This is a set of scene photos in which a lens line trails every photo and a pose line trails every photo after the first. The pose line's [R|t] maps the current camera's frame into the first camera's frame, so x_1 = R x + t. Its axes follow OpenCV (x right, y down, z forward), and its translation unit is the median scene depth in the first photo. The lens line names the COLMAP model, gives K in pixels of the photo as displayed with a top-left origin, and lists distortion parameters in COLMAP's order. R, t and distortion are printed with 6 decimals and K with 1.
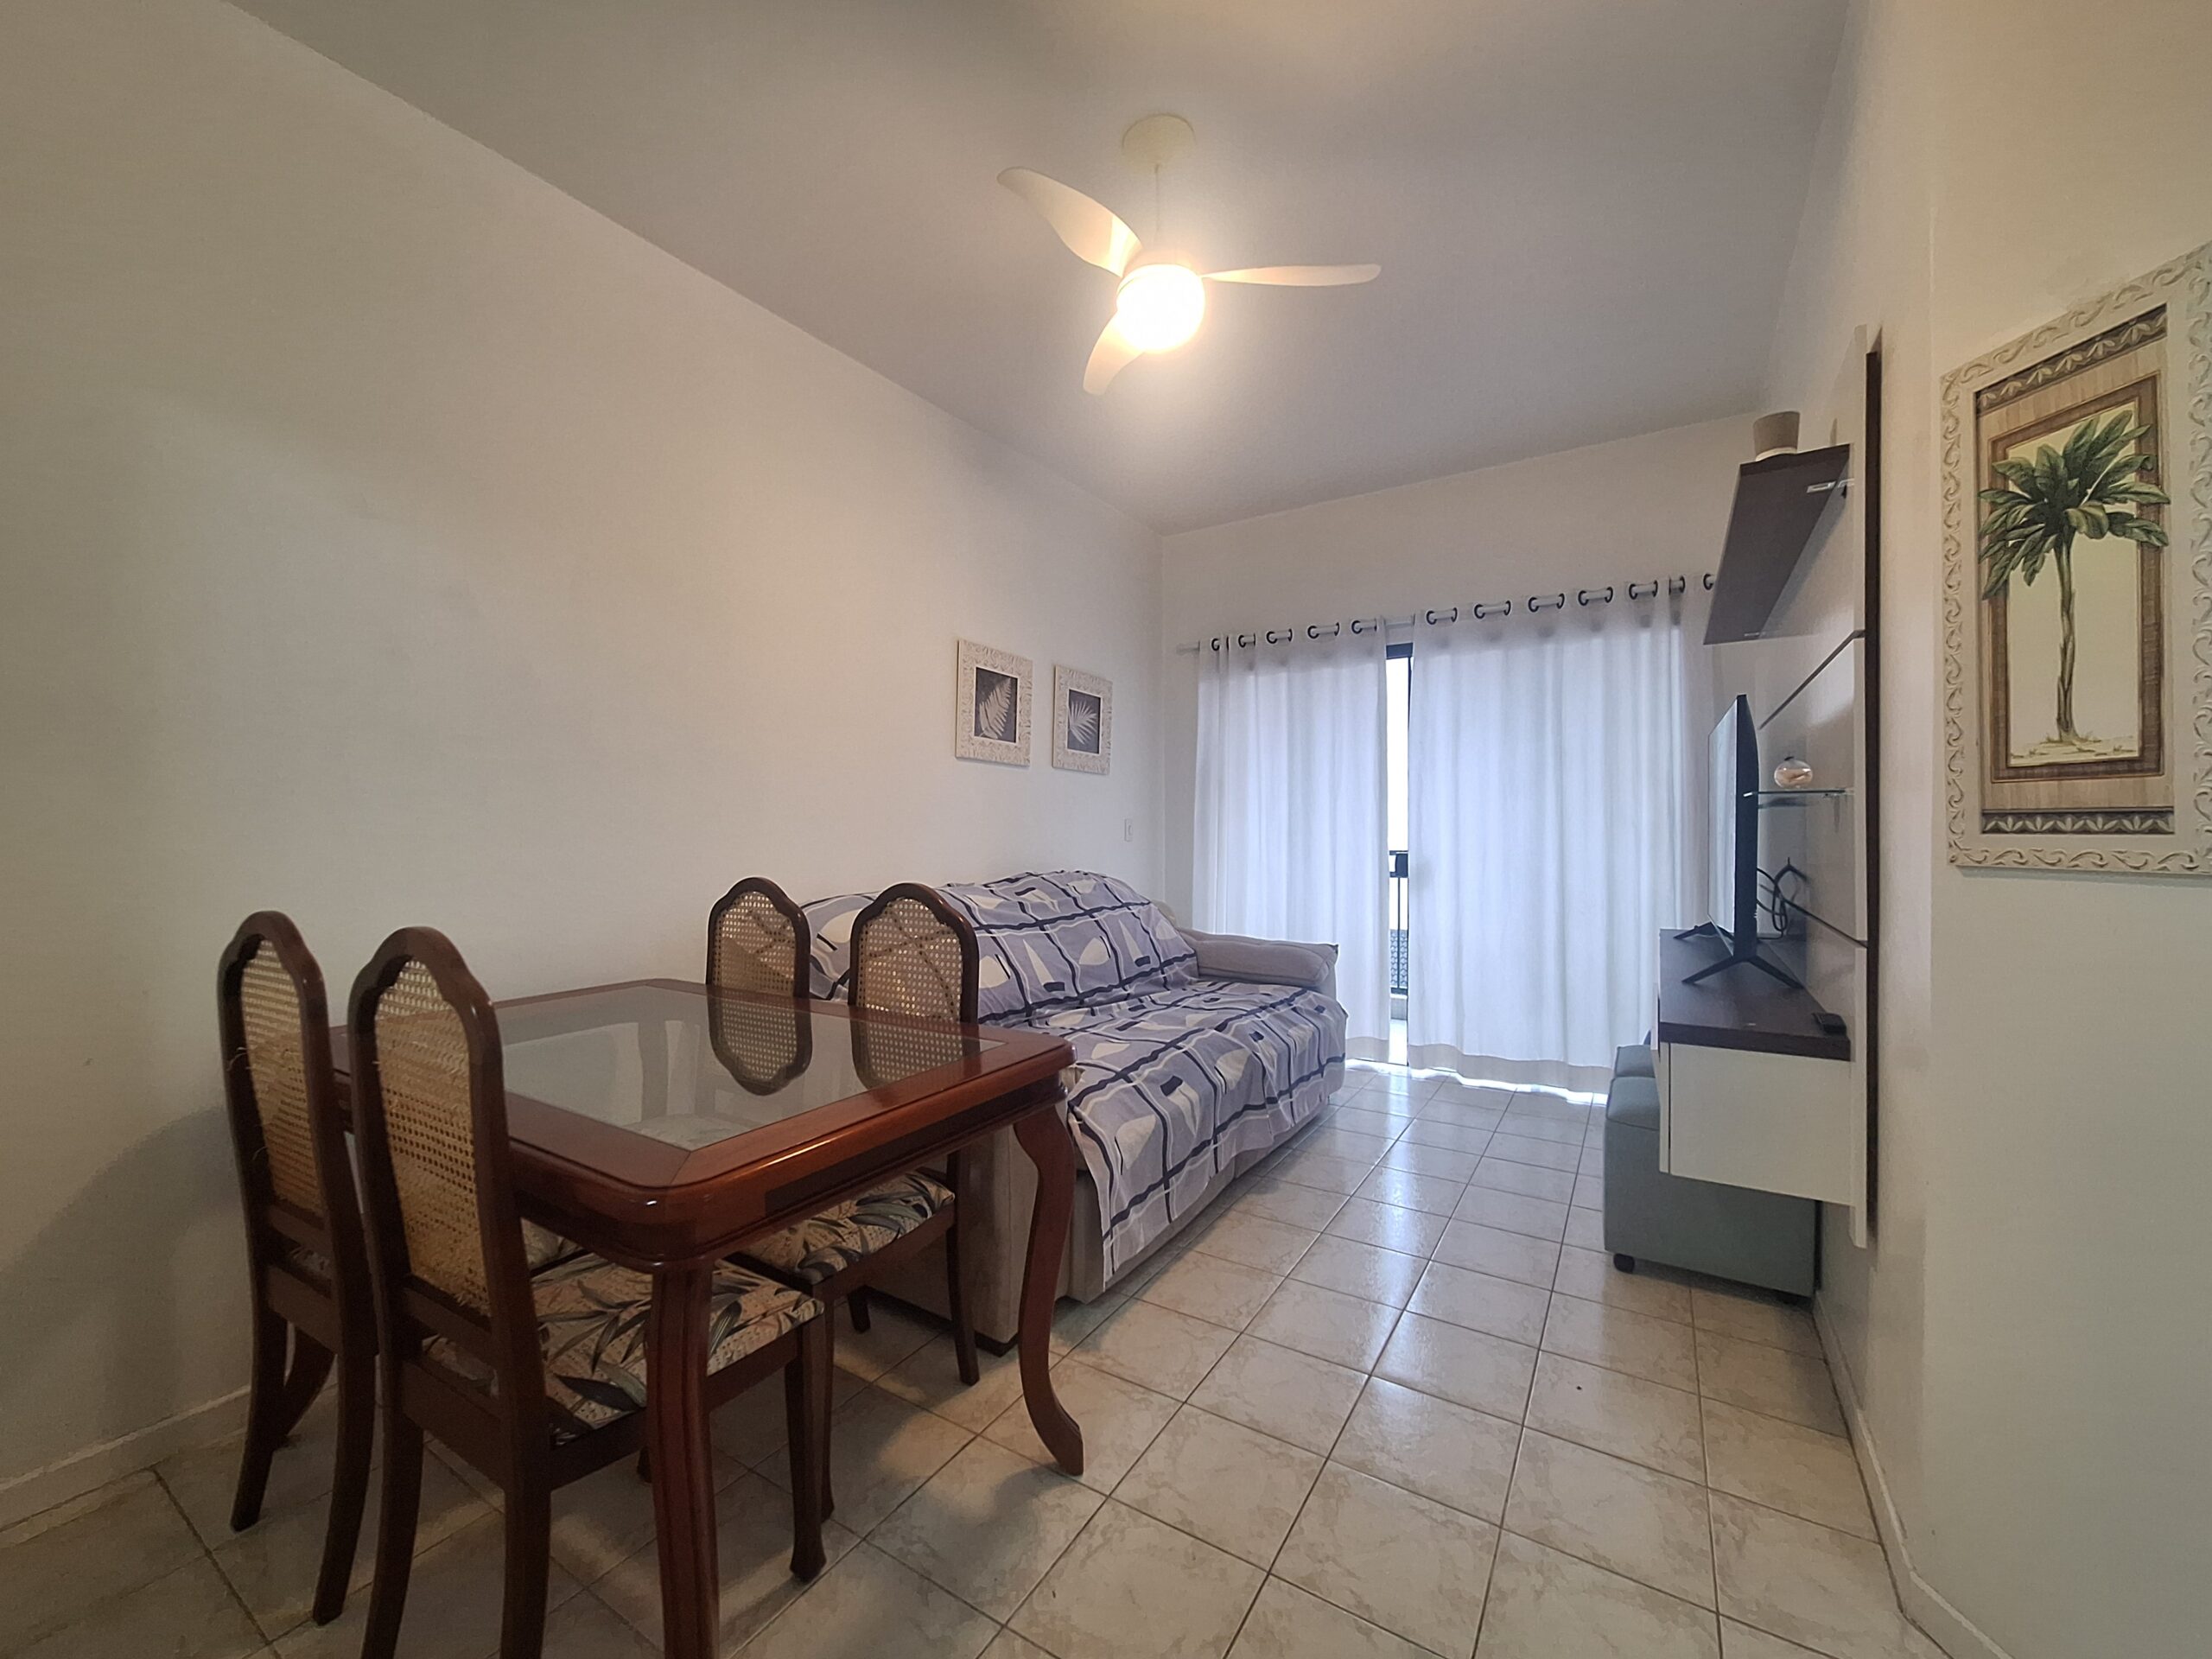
lens RADIAL K [[876.2, 0, 1097.0], [0, 876.2, 832.8], [0, 0, 1]] dist [0.002741, -0.000686]
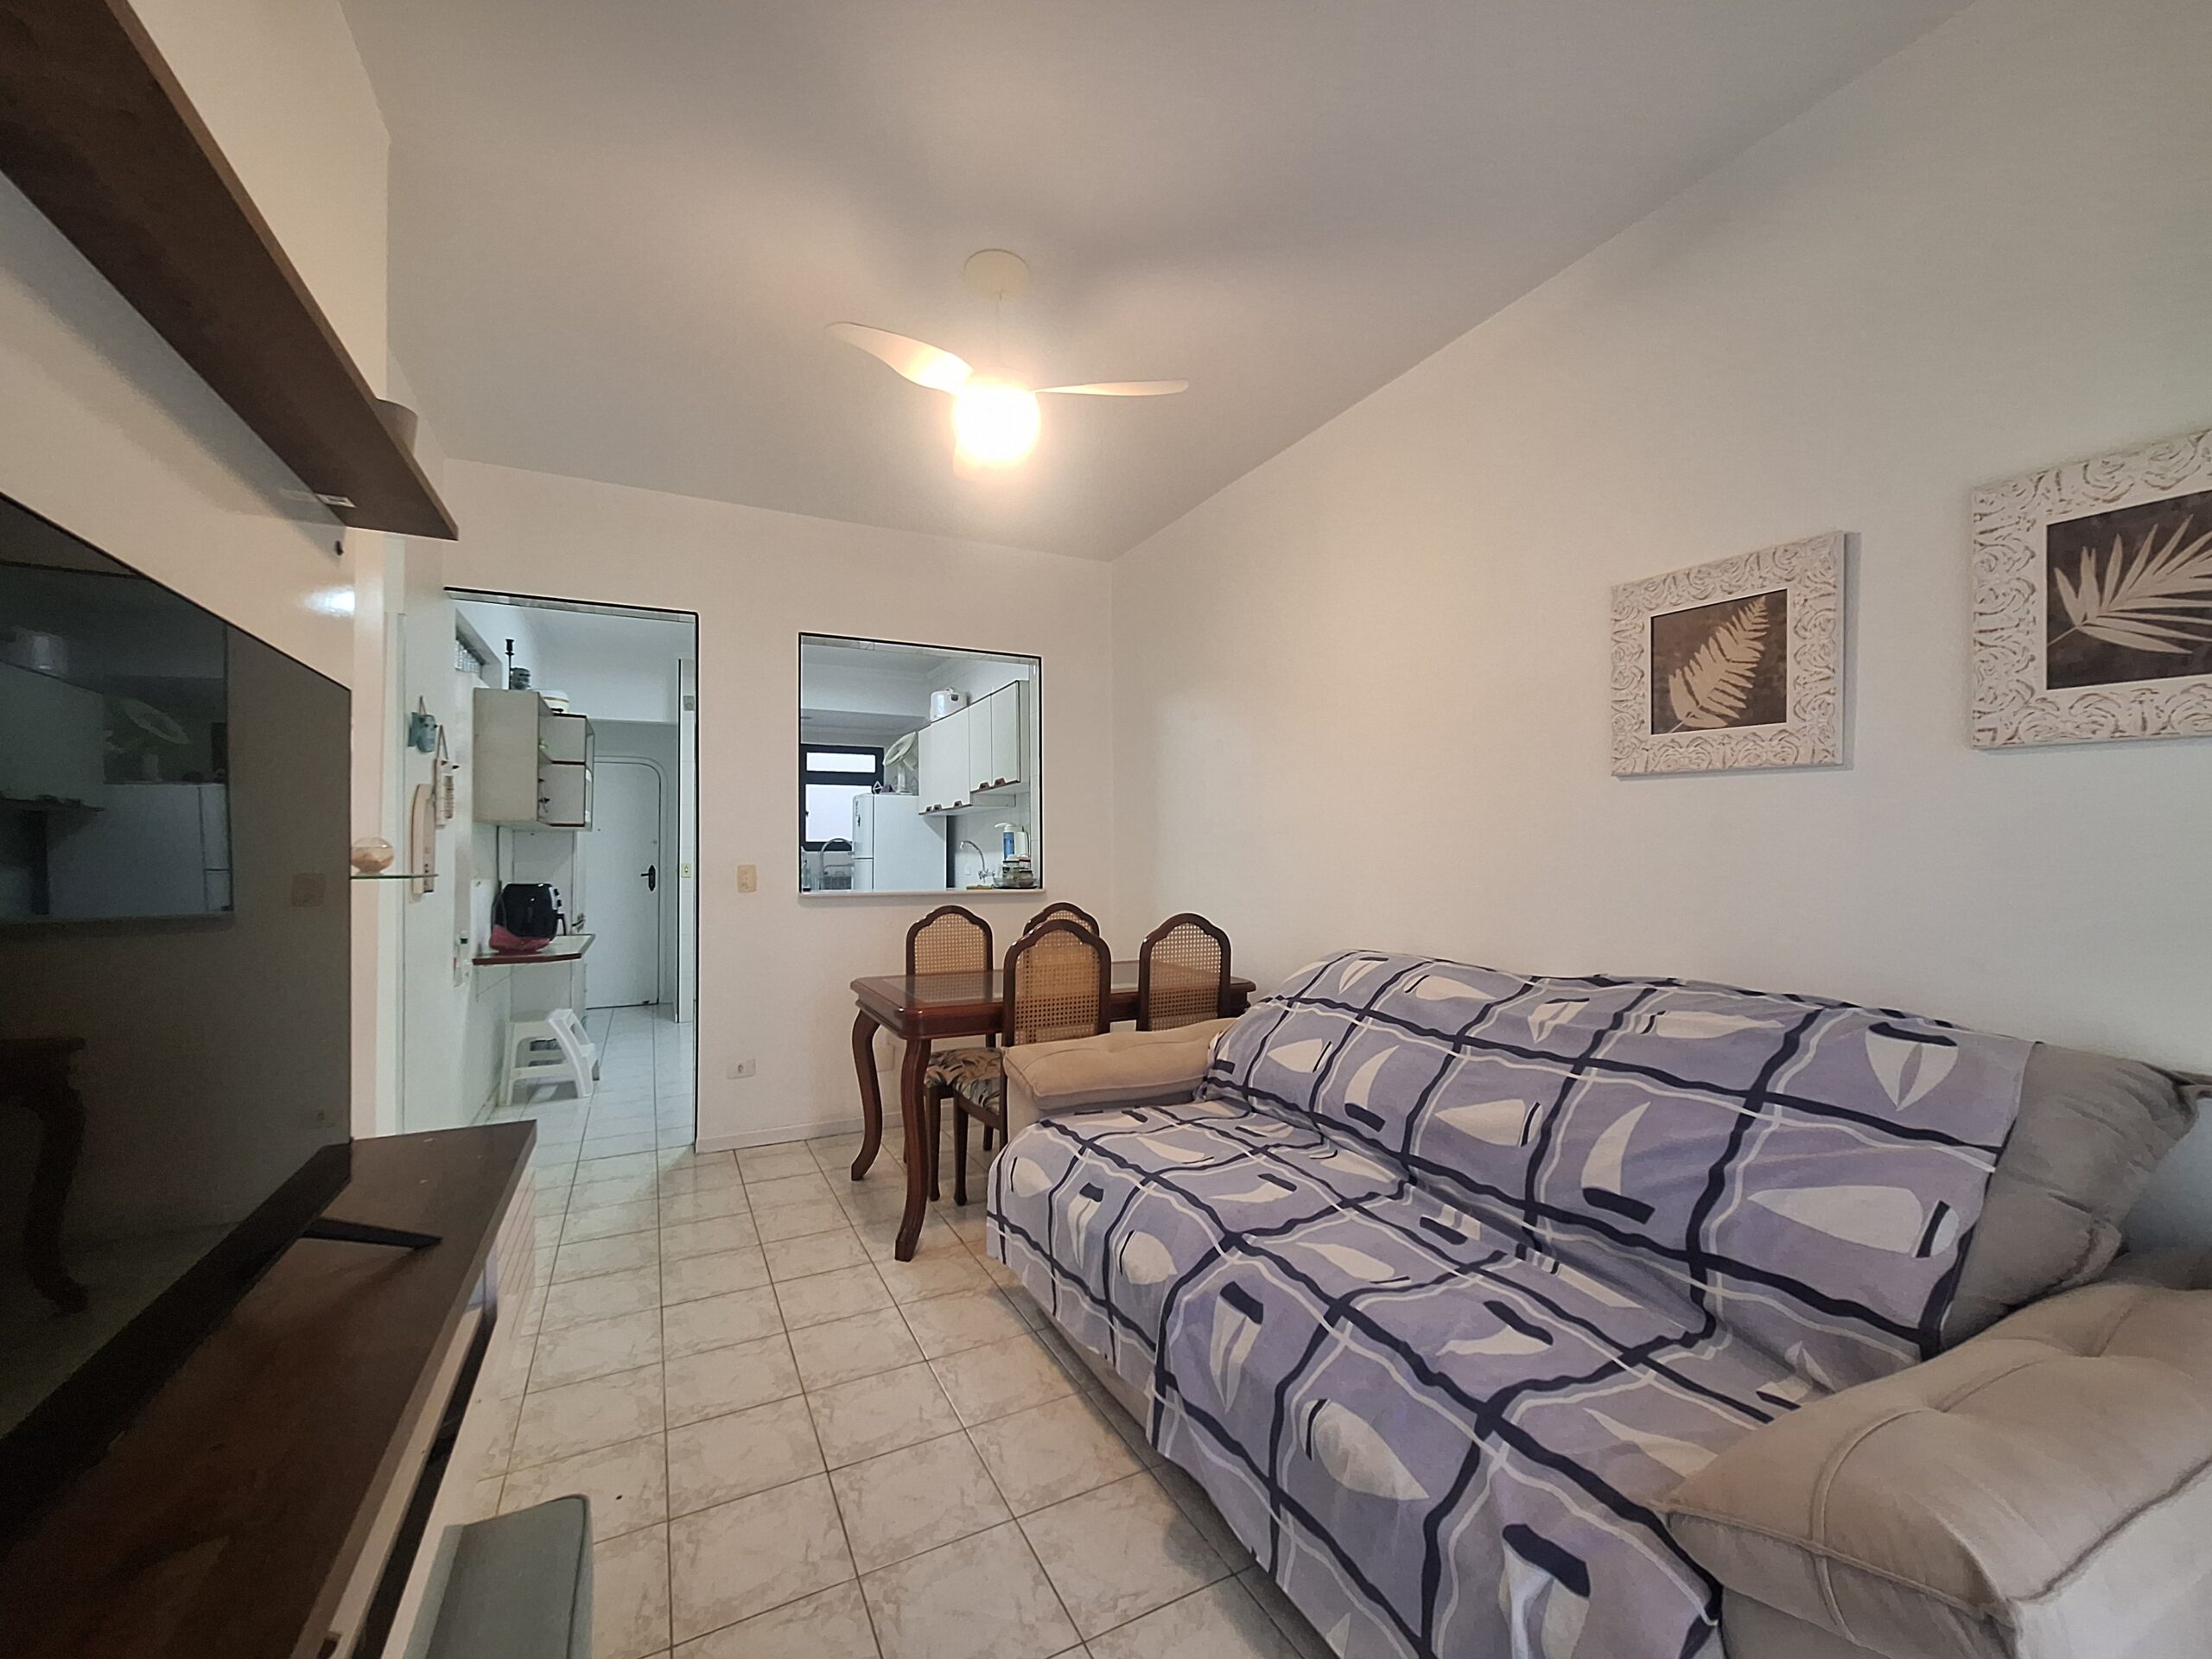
lens RADIAL K [[881.4, 0, 1090.3], [0, 881.4, 834.9], [0, 0, 1]] dist [-0.001384, 0.000254]
pose [[-0.511063, -0.012669, -0.859450, 1.400368], [0.000671, 0.999885, -0.015138, -0.084564], [0.859543, -0.008313, -0.510995, 2.420981]]
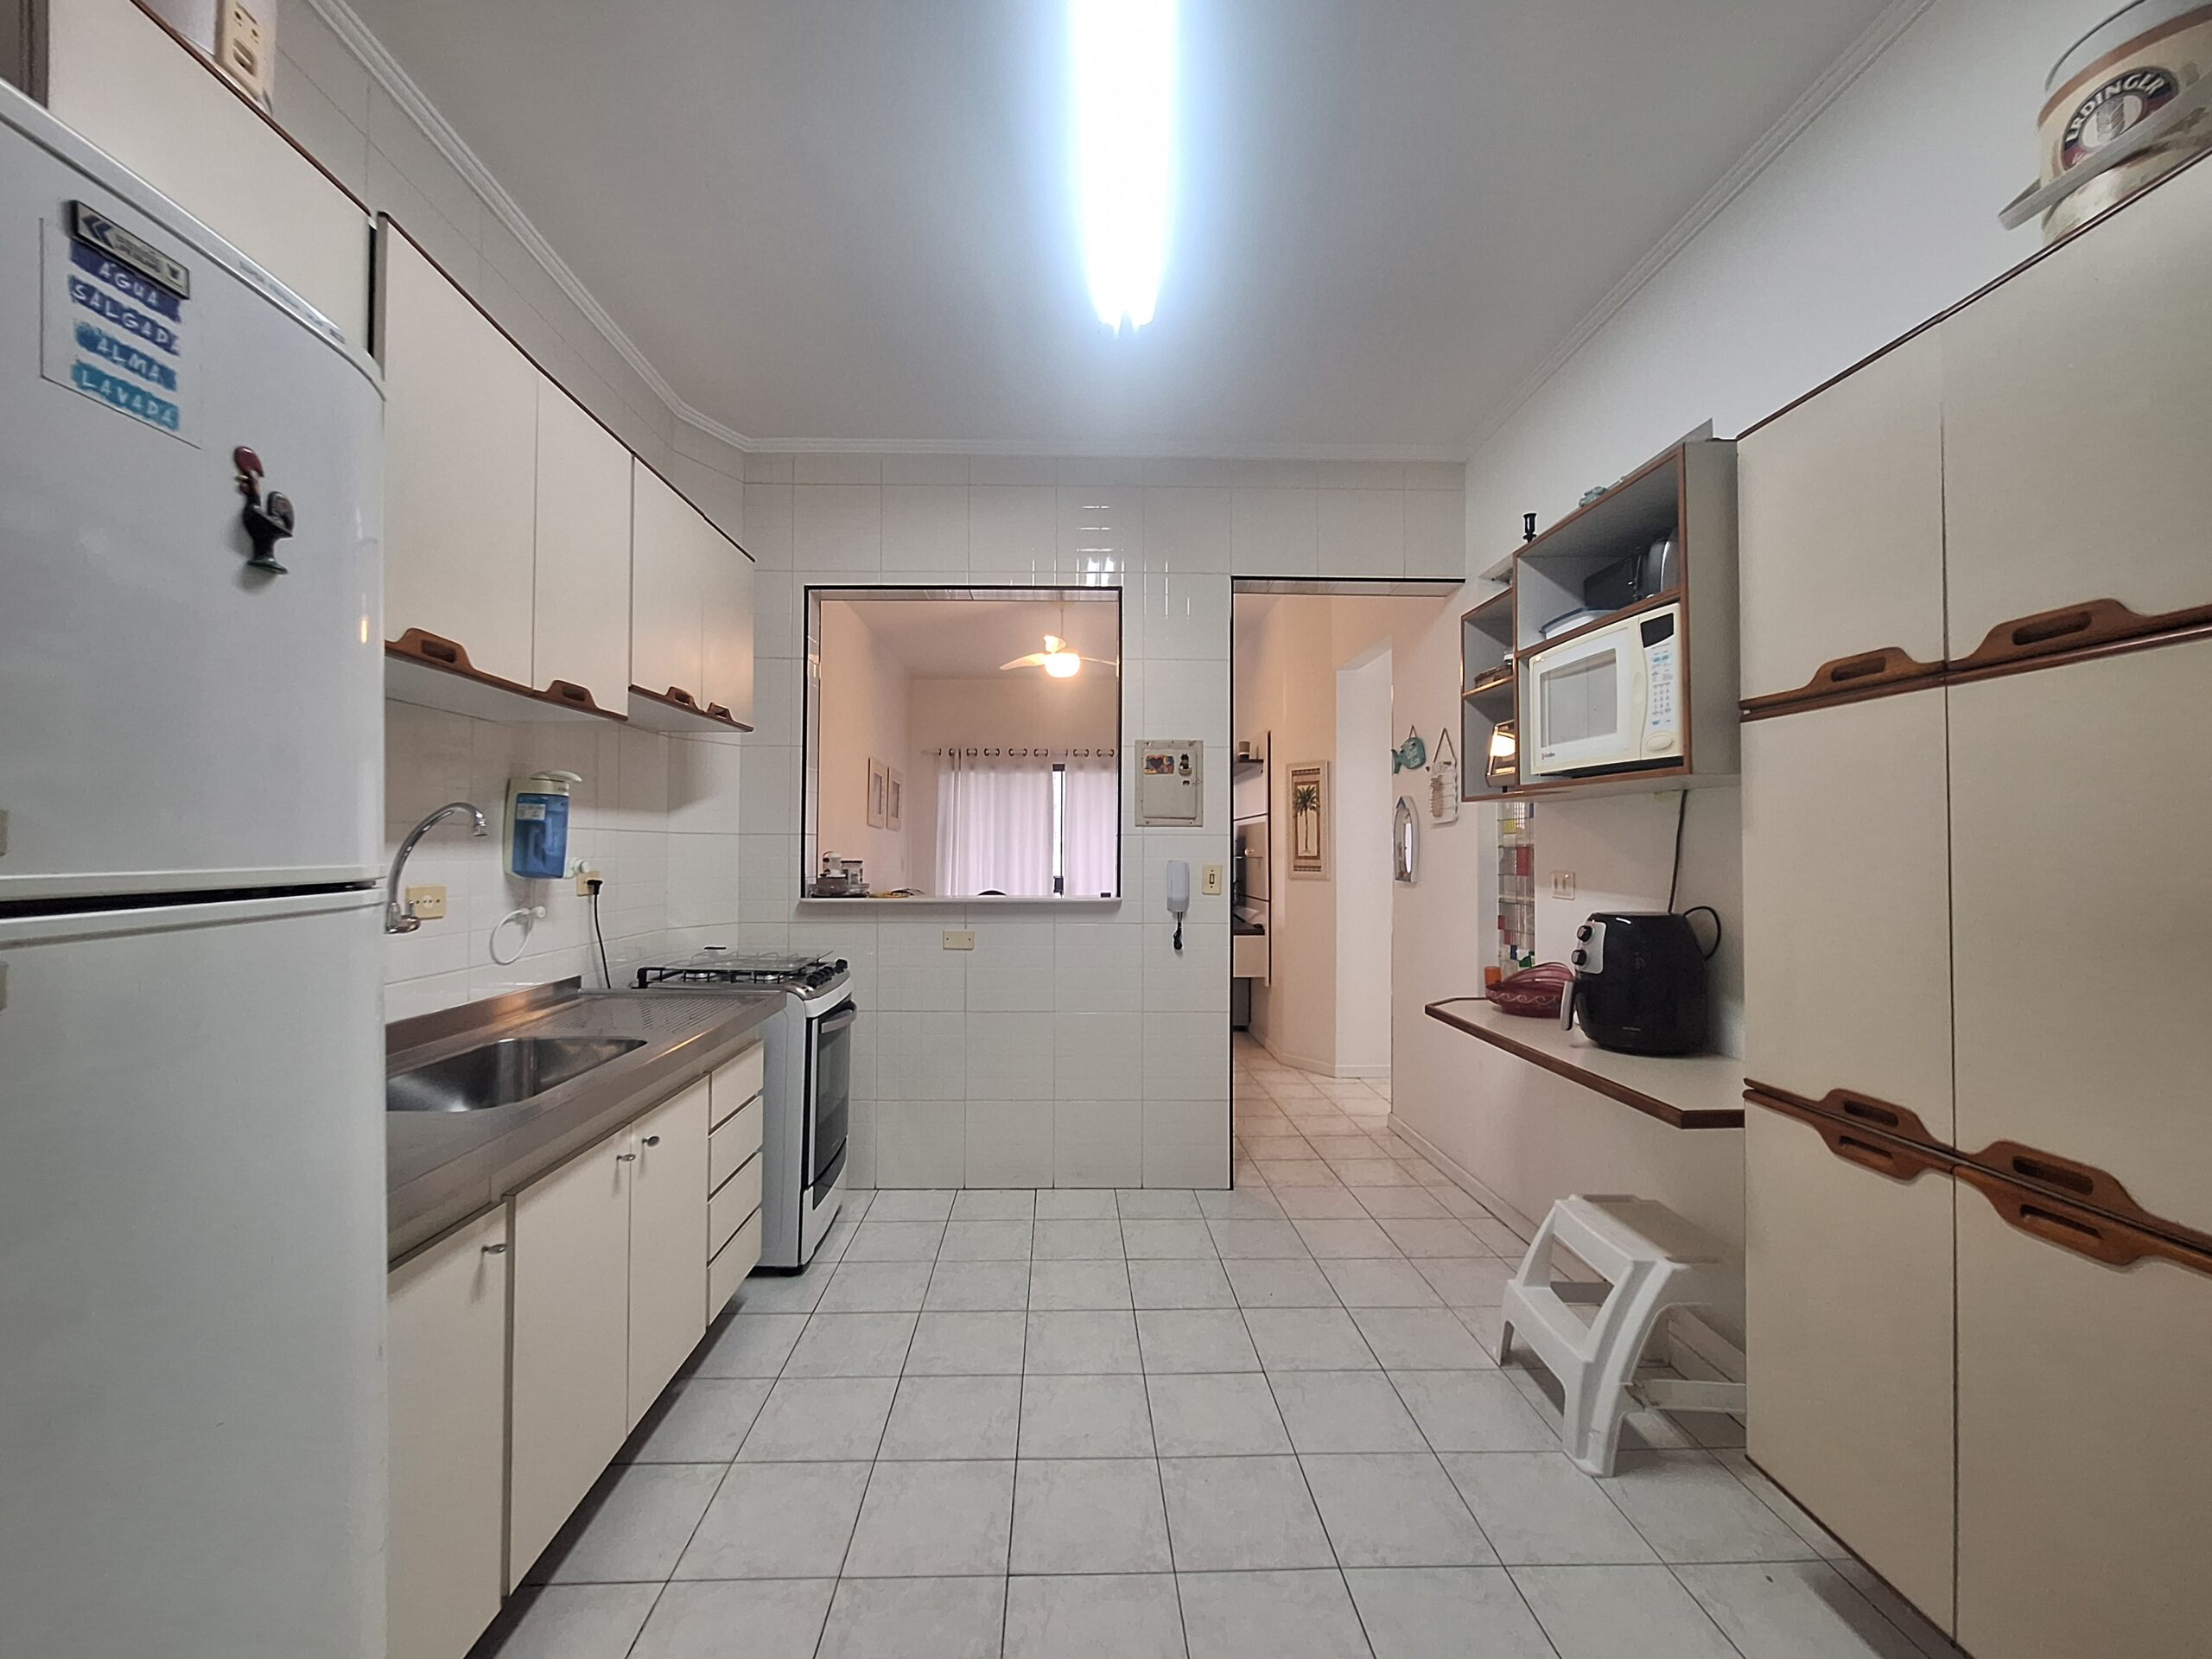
lens RADIAL K [[881.0, 0, 1096.9], [0, 881.0, 838.0], [0, 0, 1]] dist [-0.012020, 0.006315]
pose [[0.823936, 0.015194, 0.566478, -1.887132], [-0.002116, 0.999716, -0.023737, -0.046598], [-0.566678, 0.018359, 0.823735, -1.701470]]
